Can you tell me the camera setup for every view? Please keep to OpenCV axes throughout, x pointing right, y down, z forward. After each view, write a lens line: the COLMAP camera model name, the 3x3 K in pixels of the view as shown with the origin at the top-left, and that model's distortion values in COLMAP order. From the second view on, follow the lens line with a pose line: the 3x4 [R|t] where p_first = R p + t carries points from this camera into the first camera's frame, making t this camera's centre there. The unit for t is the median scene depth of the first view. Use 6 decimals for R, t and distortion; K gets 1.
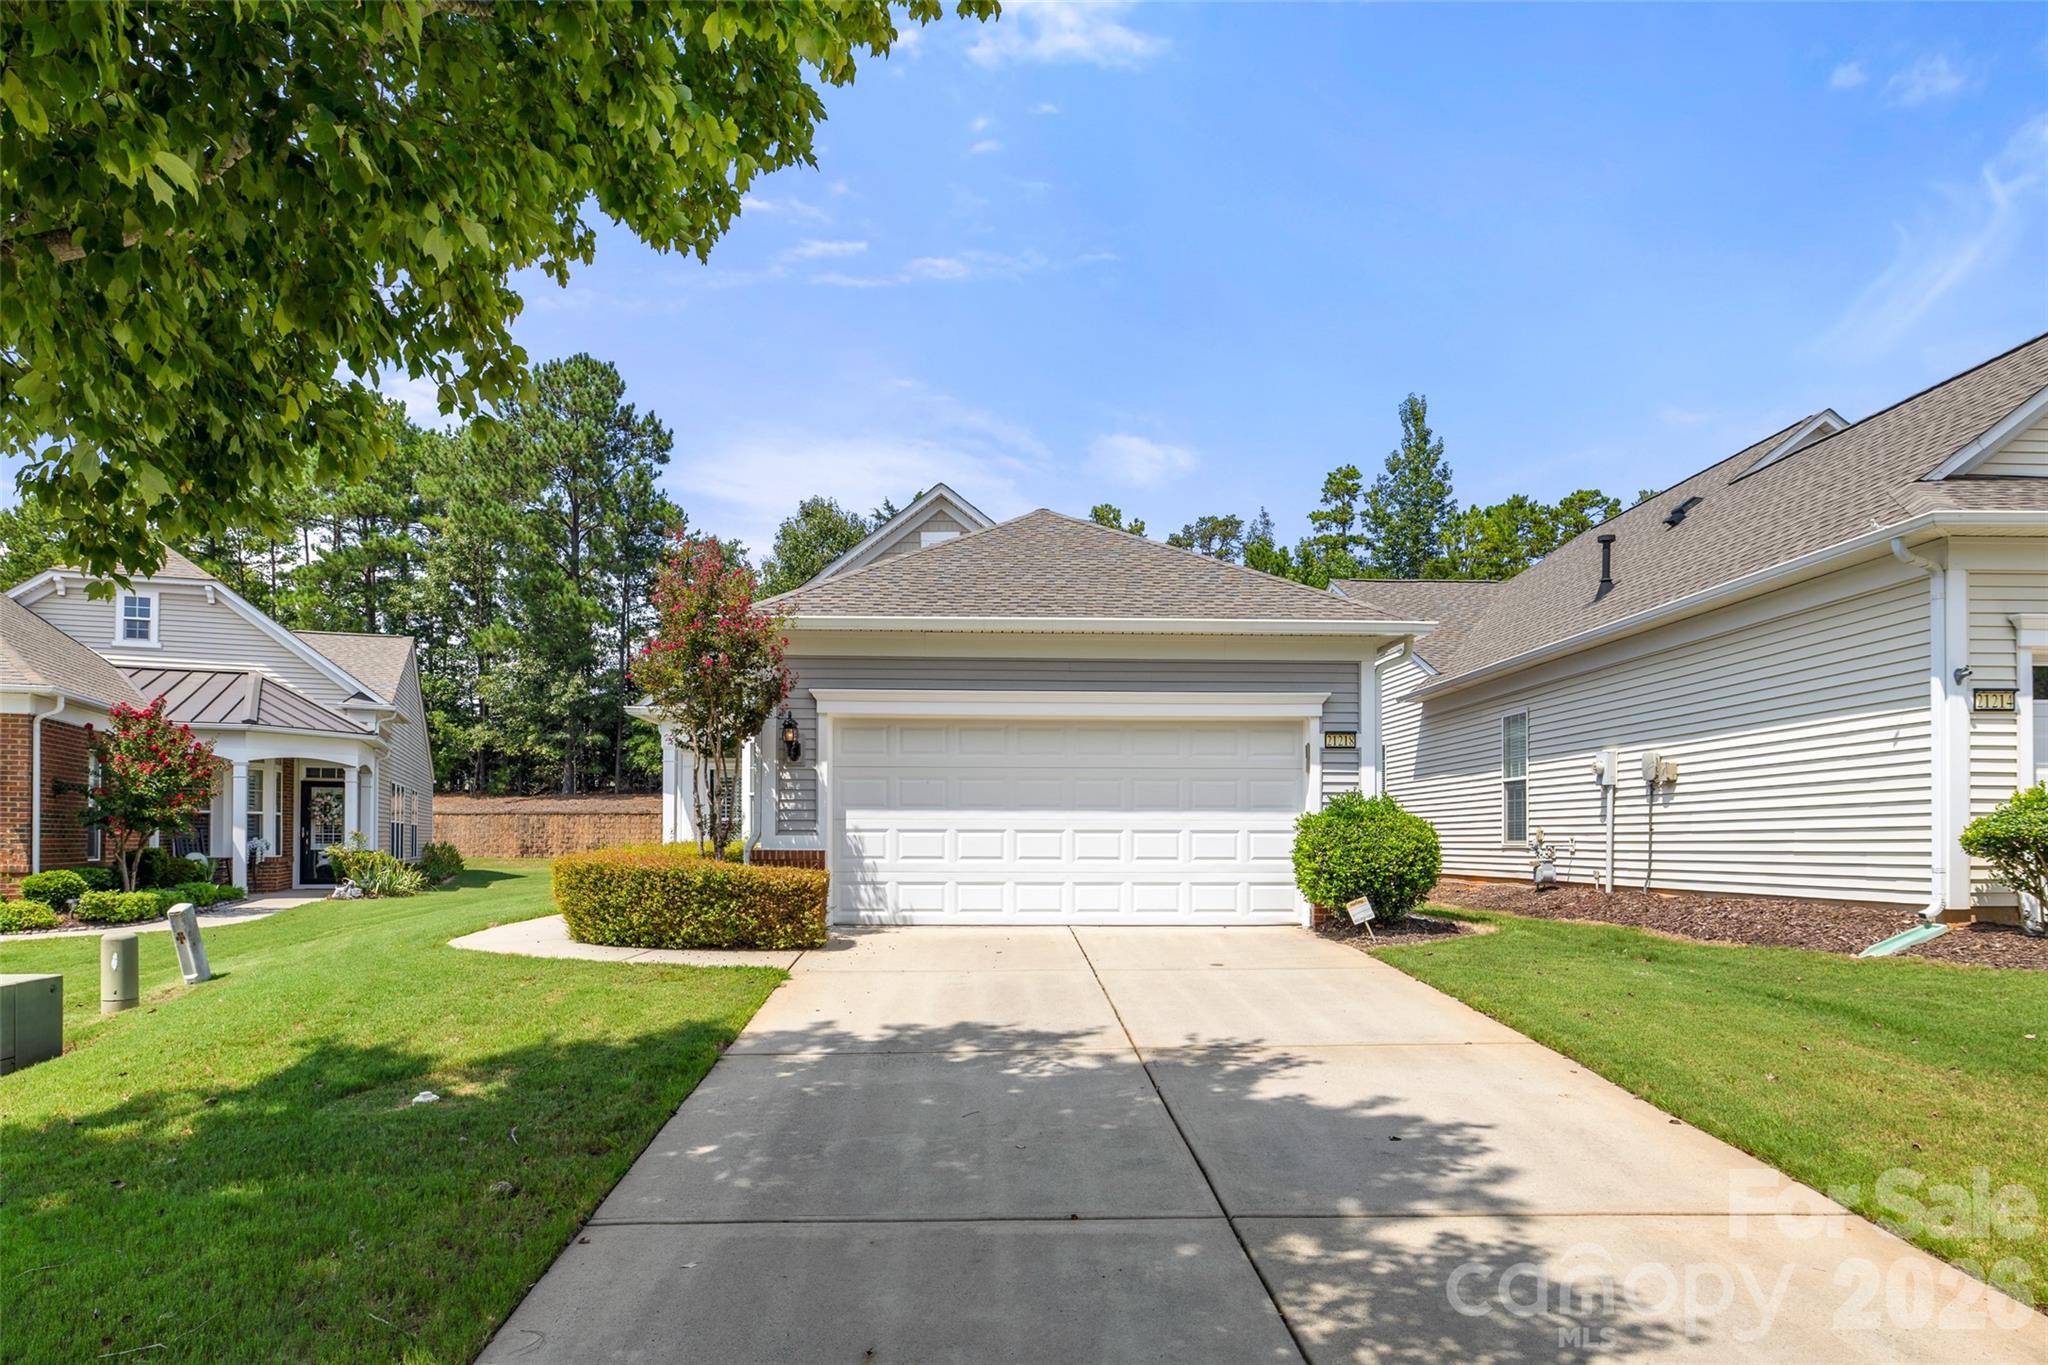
lens RADIAL K [[1220.2, 0, 1006.0], [0, 1220.2, 687.0], [0, 0, 1]] dist [-0.007682, 0.001319]
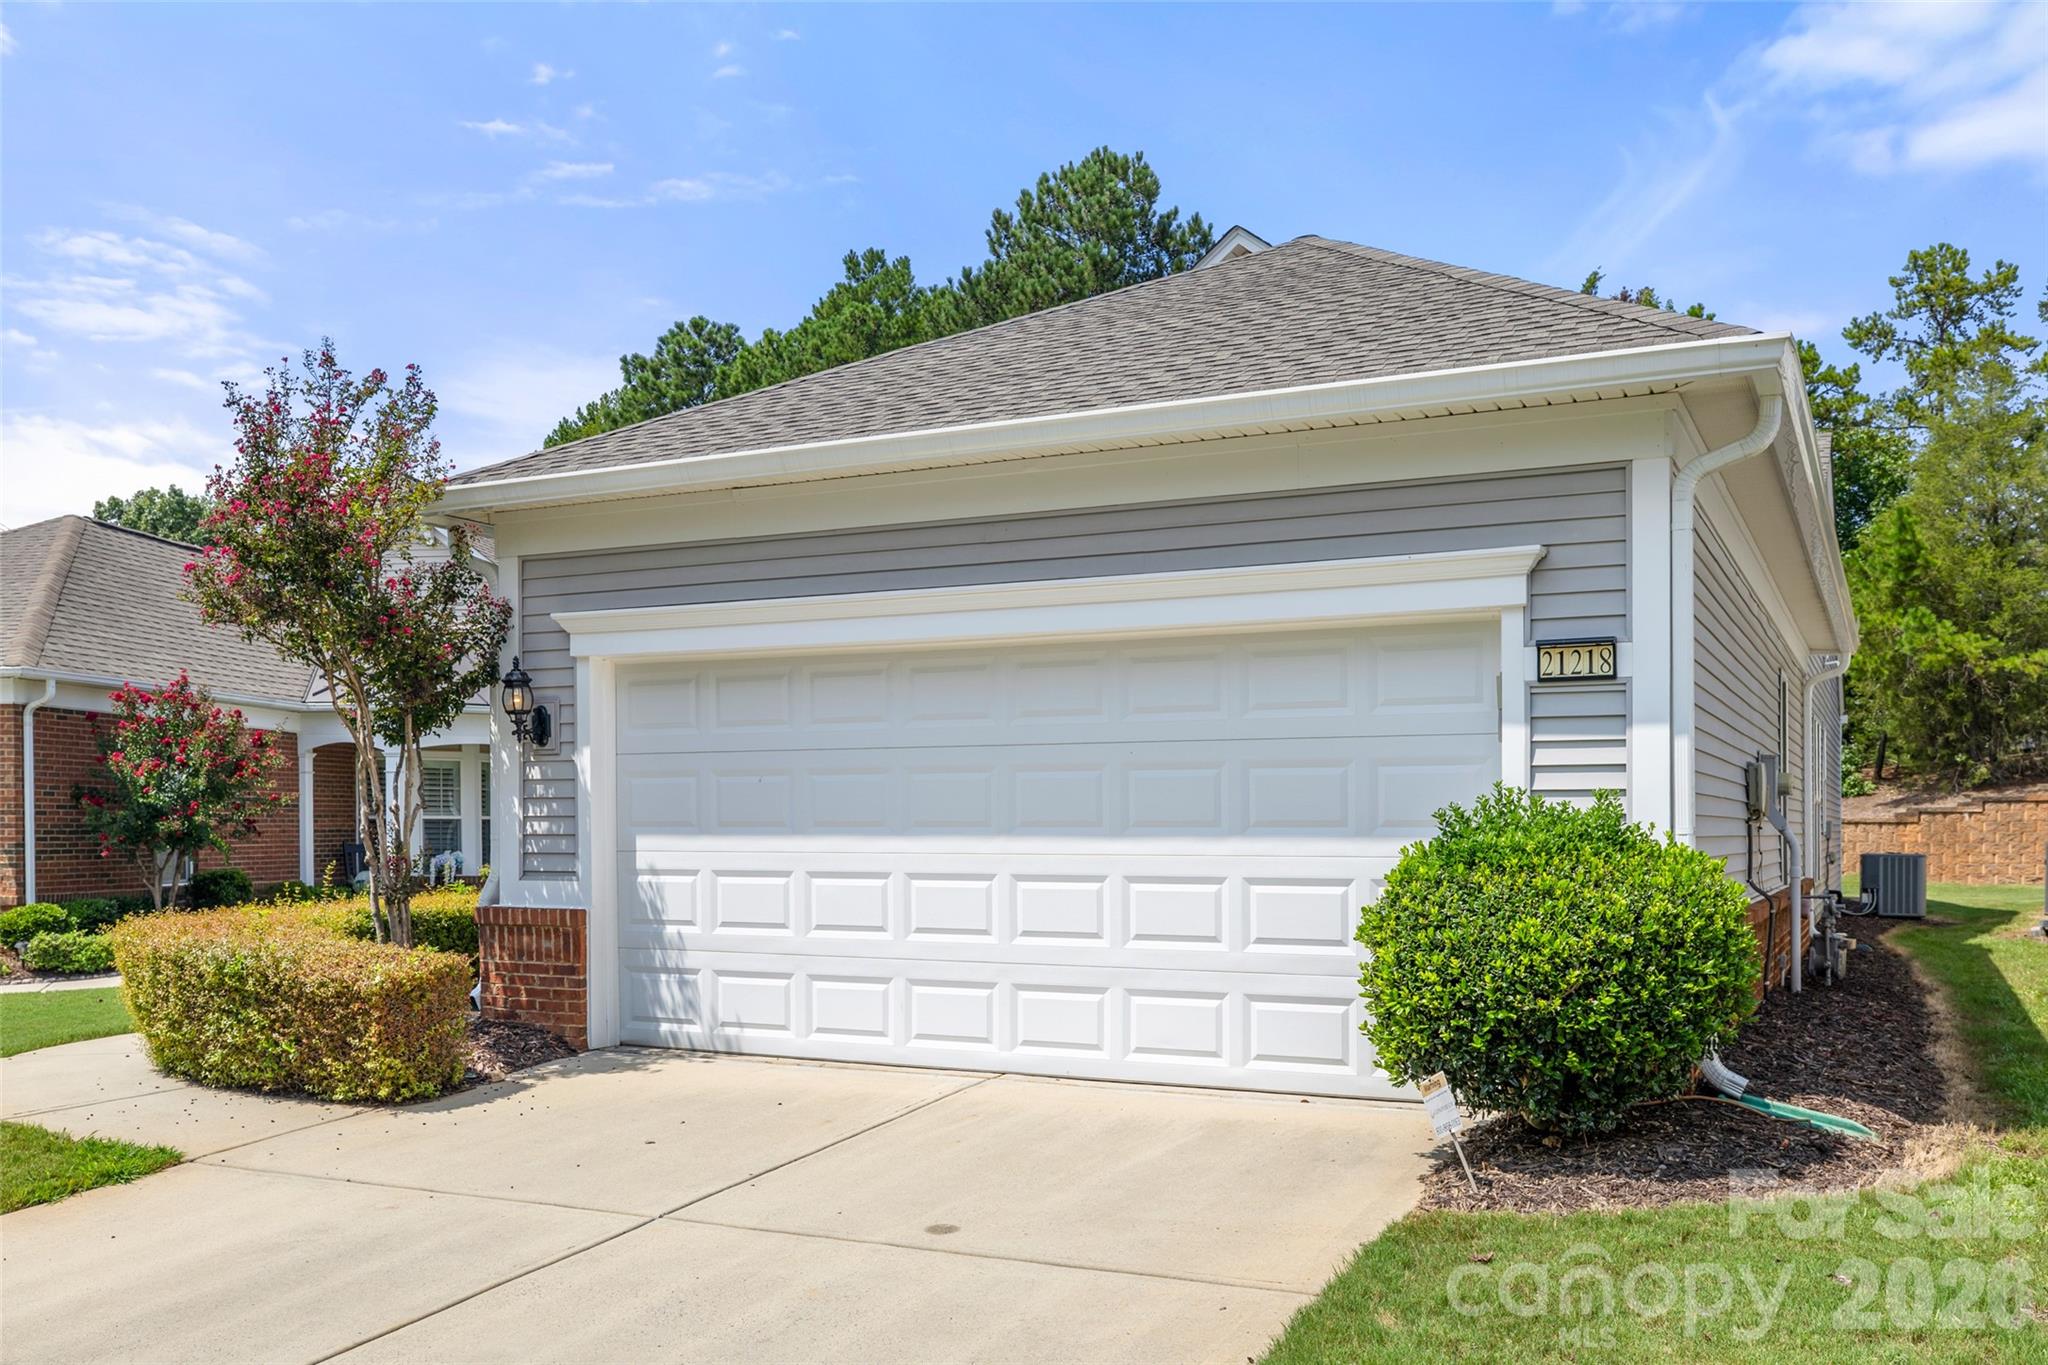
lens RADIAL K [[1739.3, 0, 1024.0], [0, 1739.3, 682.5], [0, 0, 1]] dist [-0.006659, -0.003748]
pose [[0.882416, -0.041969, -0.468595, 0.383663], [0.061811, 0.997722, 0.027037, 0.024016], [0.466392, -0.052822, 0.882999, 0.406986]]
